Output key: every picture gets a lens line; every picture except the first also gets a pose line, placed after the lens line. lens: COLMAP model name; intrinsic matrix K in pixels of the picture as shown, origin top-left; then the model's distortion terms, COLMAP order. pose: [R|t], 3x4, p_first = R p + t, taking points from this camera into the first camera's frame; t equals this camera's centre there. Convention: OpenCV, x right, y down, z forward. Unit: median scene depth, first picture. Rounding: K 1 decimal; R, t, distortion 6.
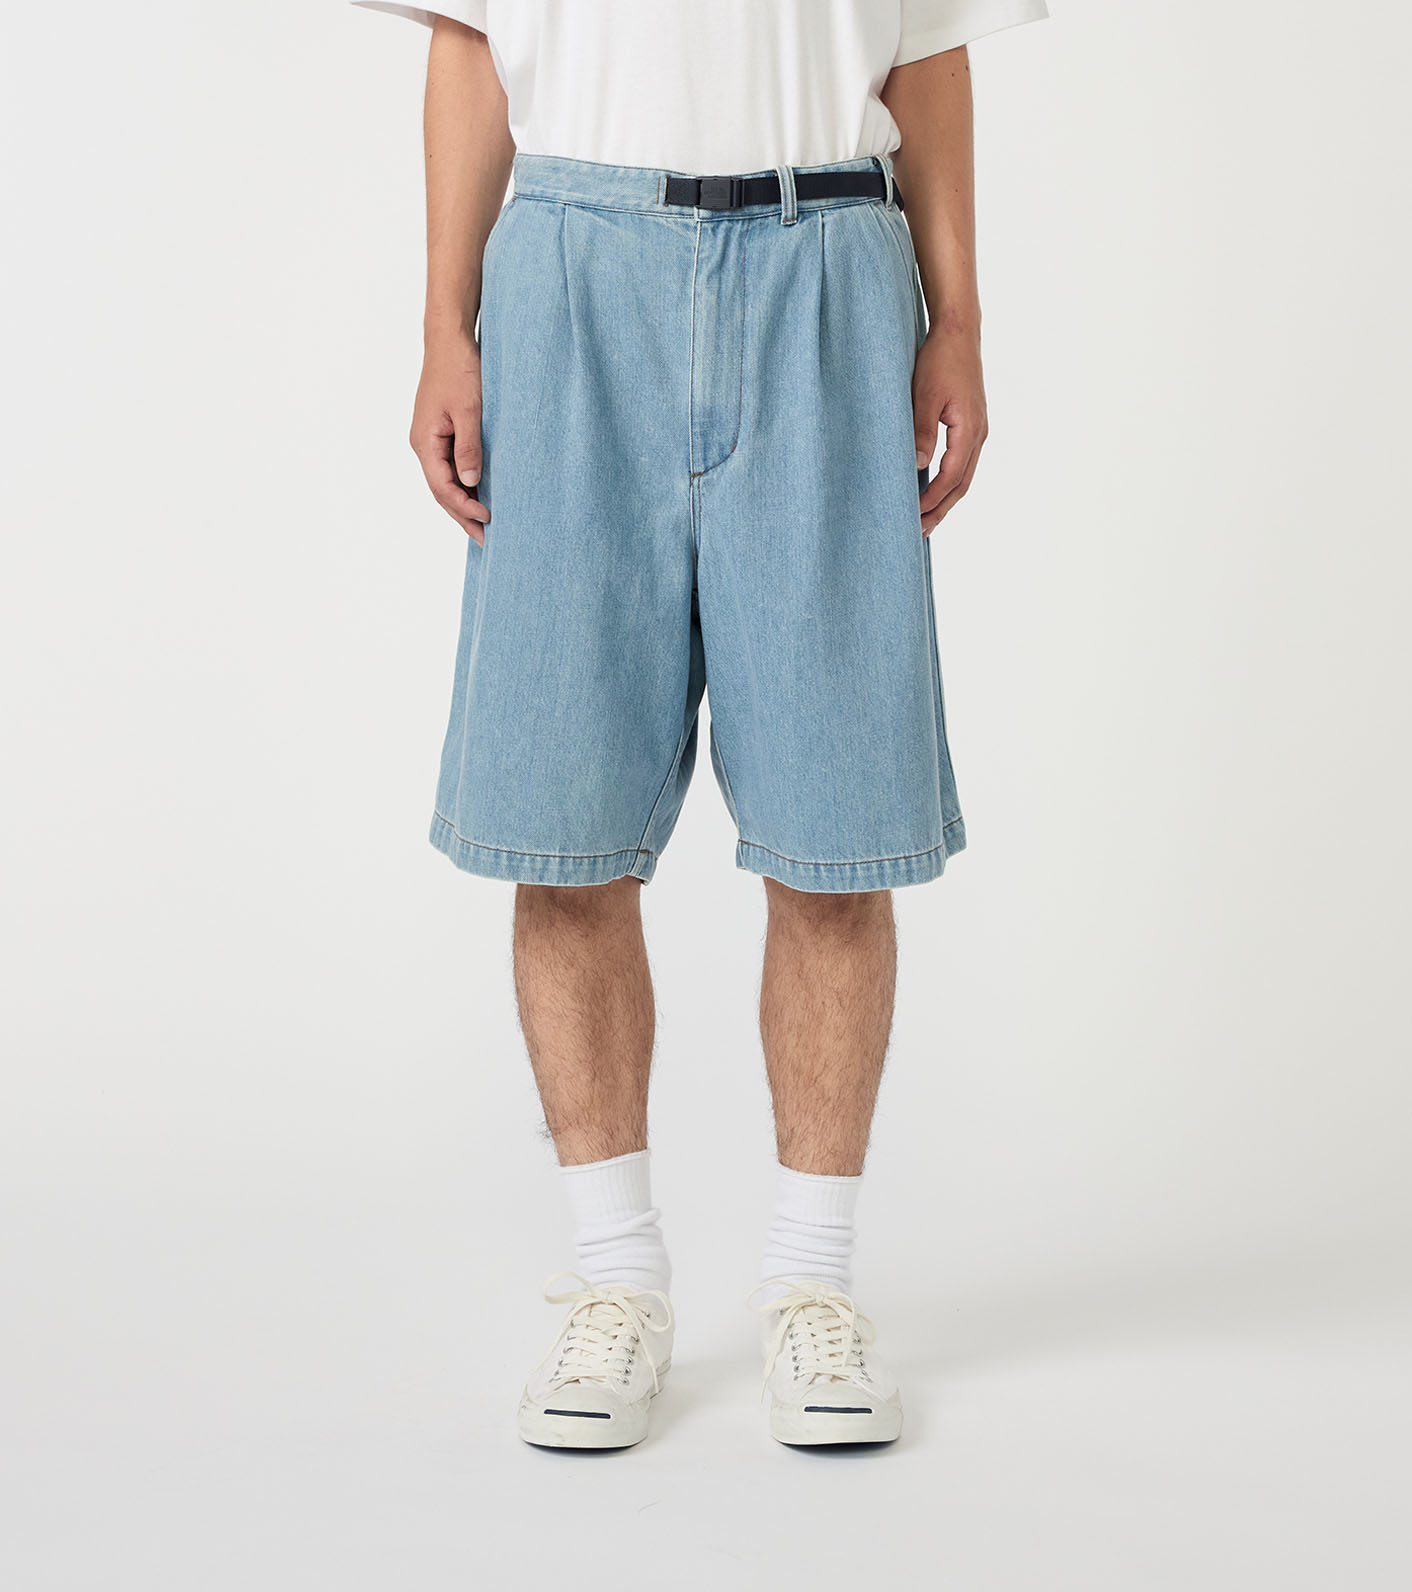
lens RADIAL K [[3542.6, 0, 706.0], [0, 3542.6, 796.0], [0, 0, 1]] dist [-0.039441, -0.281197]
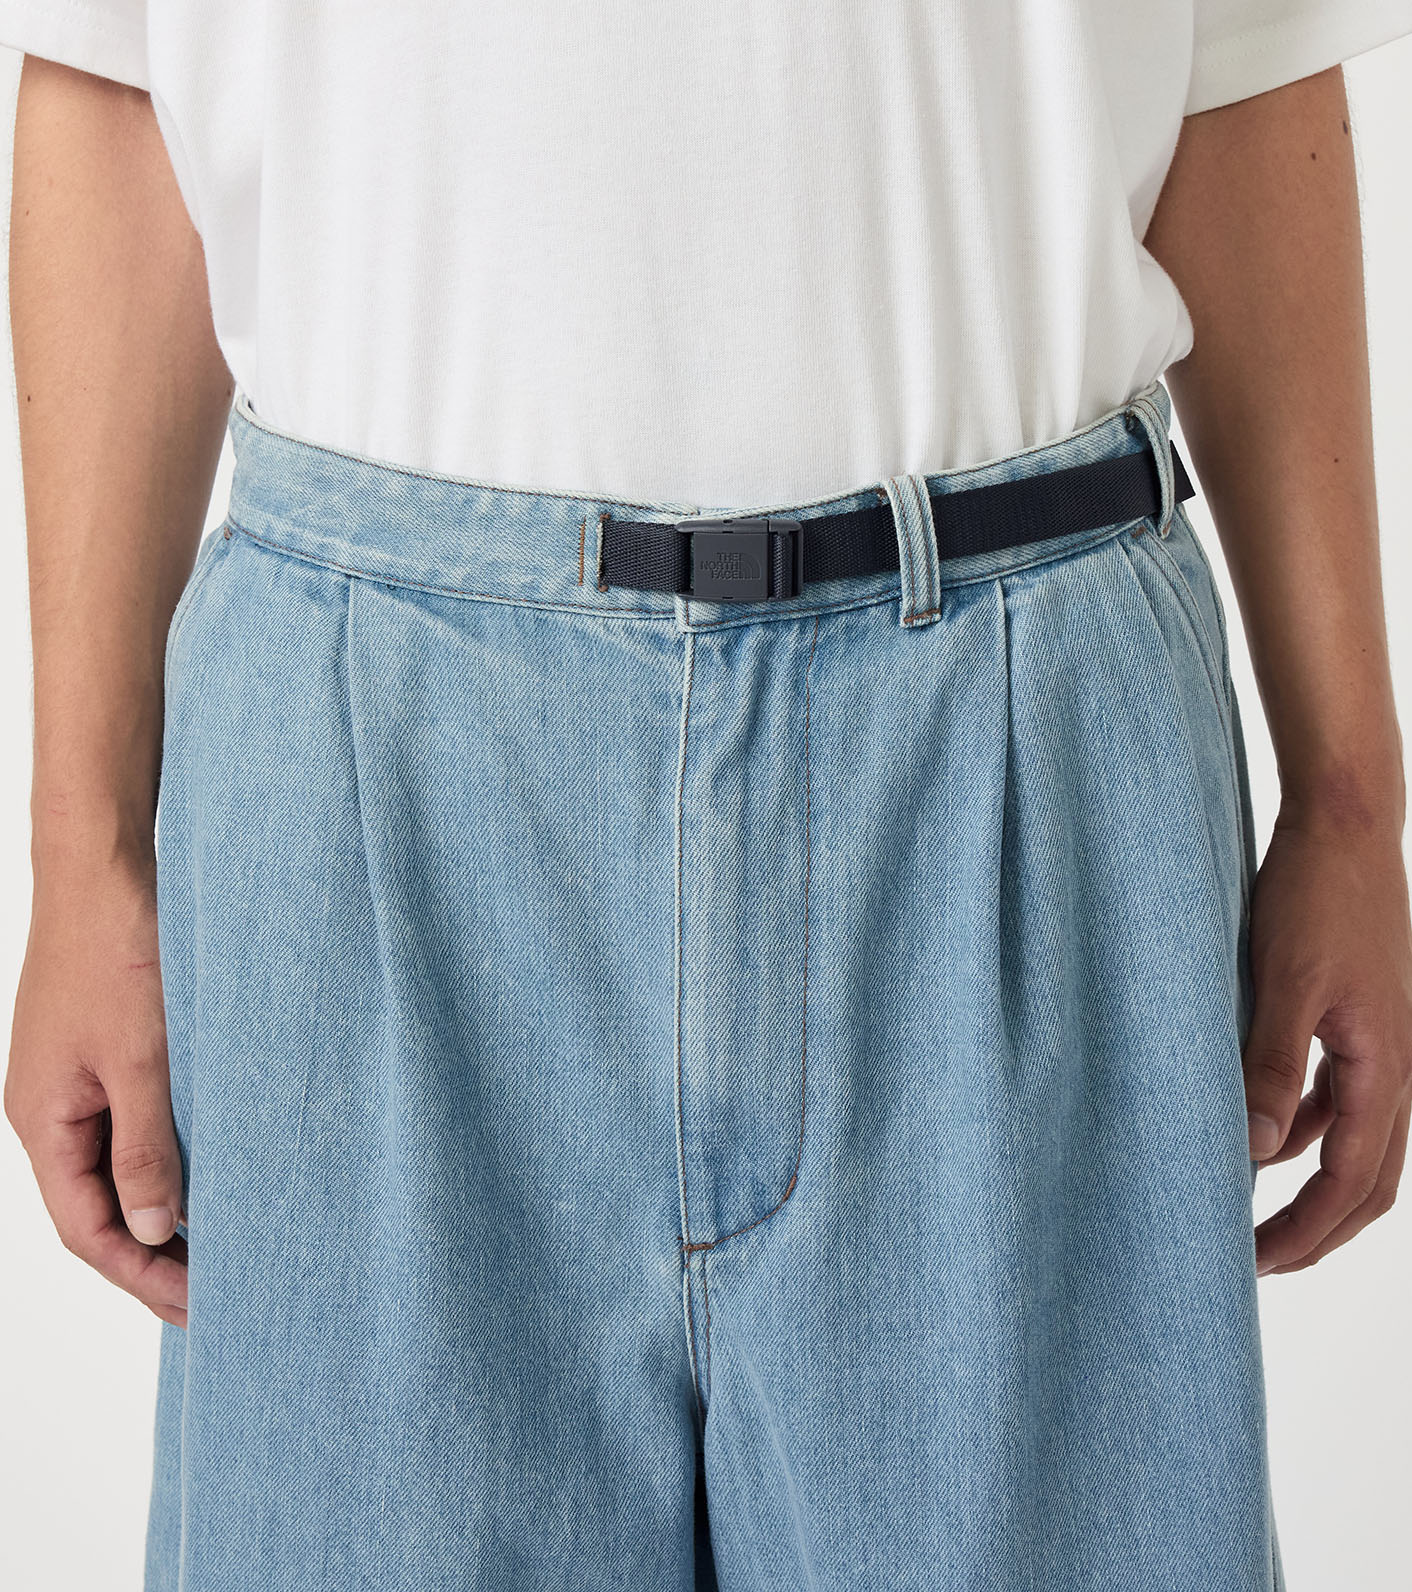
lens RADIAL K [[3542.6, 0, 706.0], [0, 3542.6, 796.0], [0, 0, 1]] dist [-0.039441, -0.281197]
pose [[0.999681, -0.019311, -0.016259, 0.005854], [0.021455, 0.989325, 0.144135, -0.199786], [0.013302, -0.144438, 0.989424, 0.611486]]
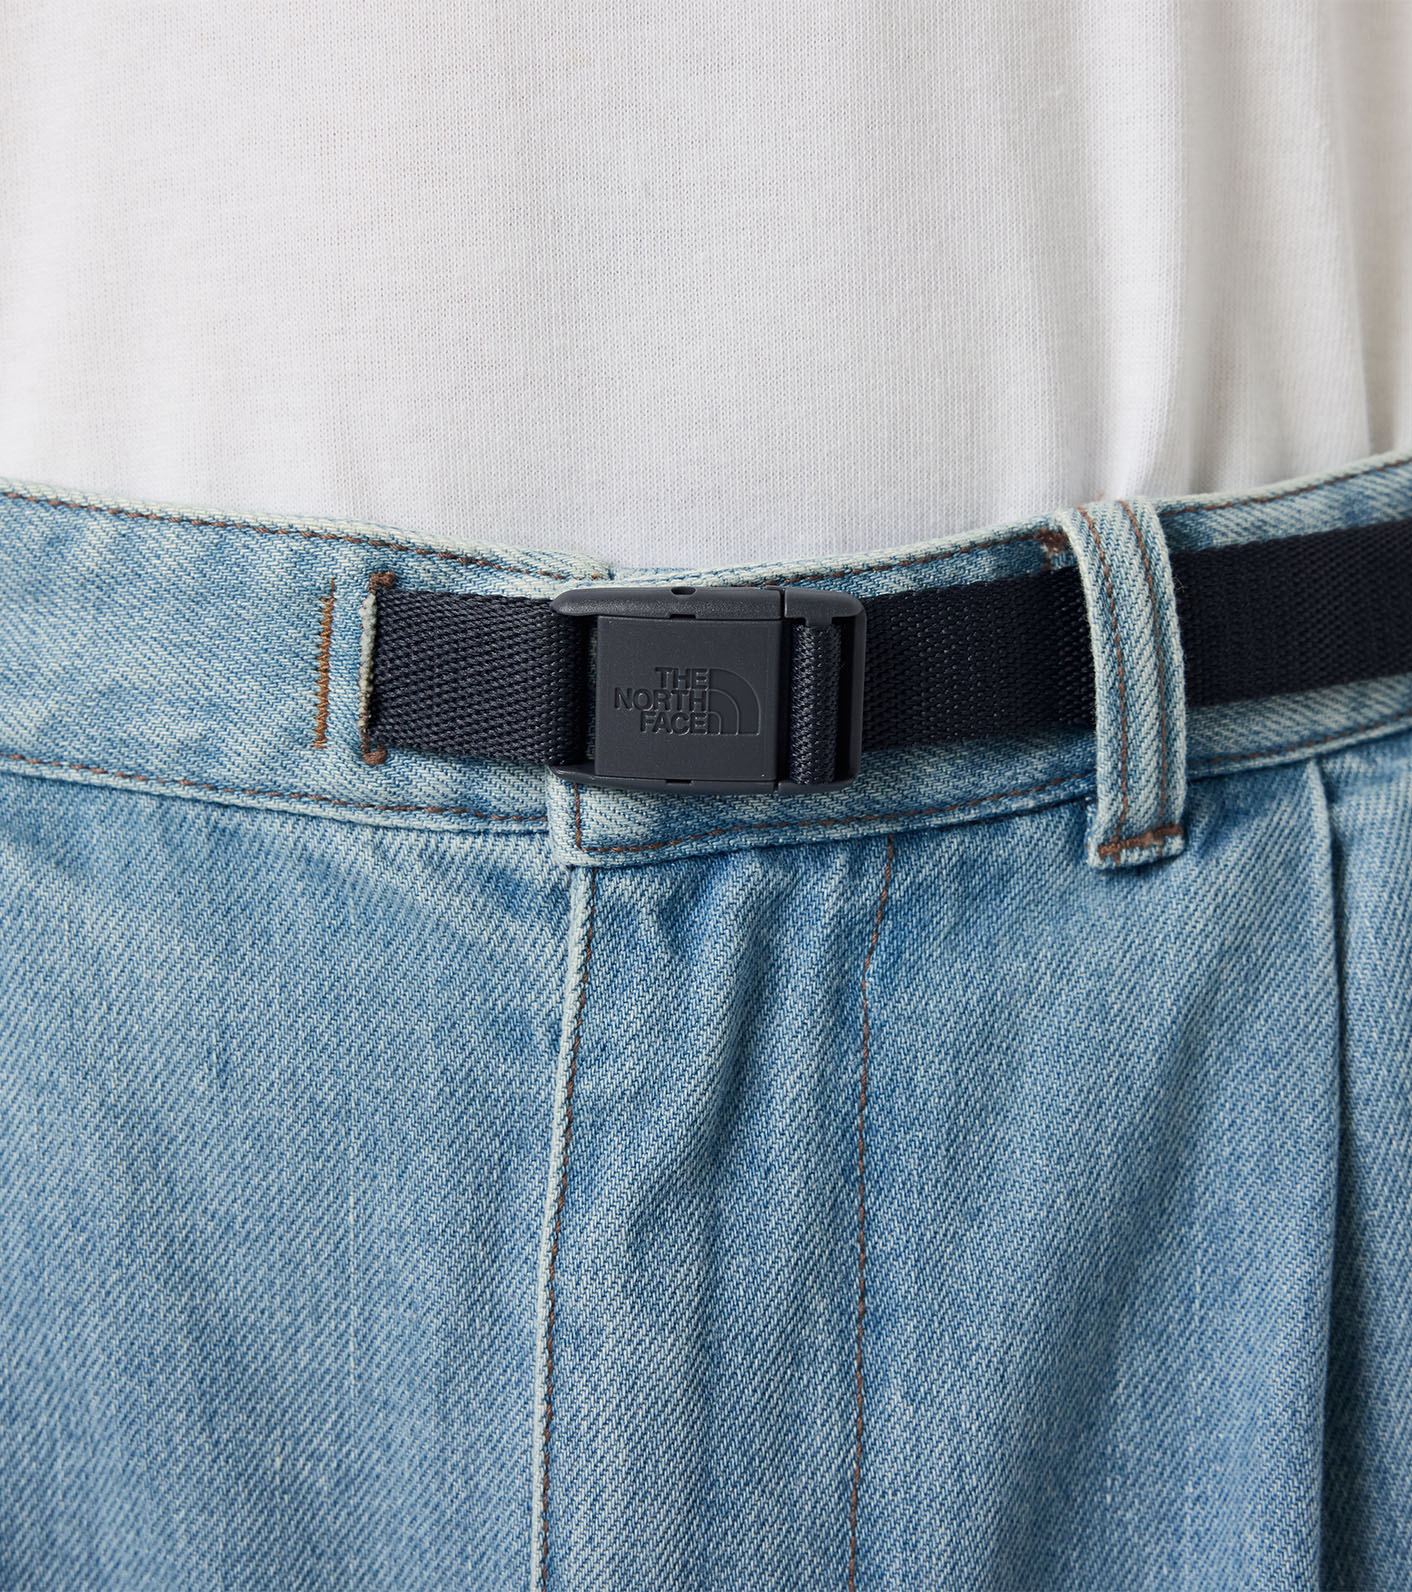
lens RADIAL K [[3660.0, 0, 630.3], [0, 3660.0, 796.0], [0, 0, 1]] dist [-0.069690, 0.226525]
pose [[0.999999, 0.000910, 0.000965, 0.000119], [-0.000961, 0.998559, 0.053661, -0.173707], [-0.000915, -0.053662, 0.998559, 0.833301]]
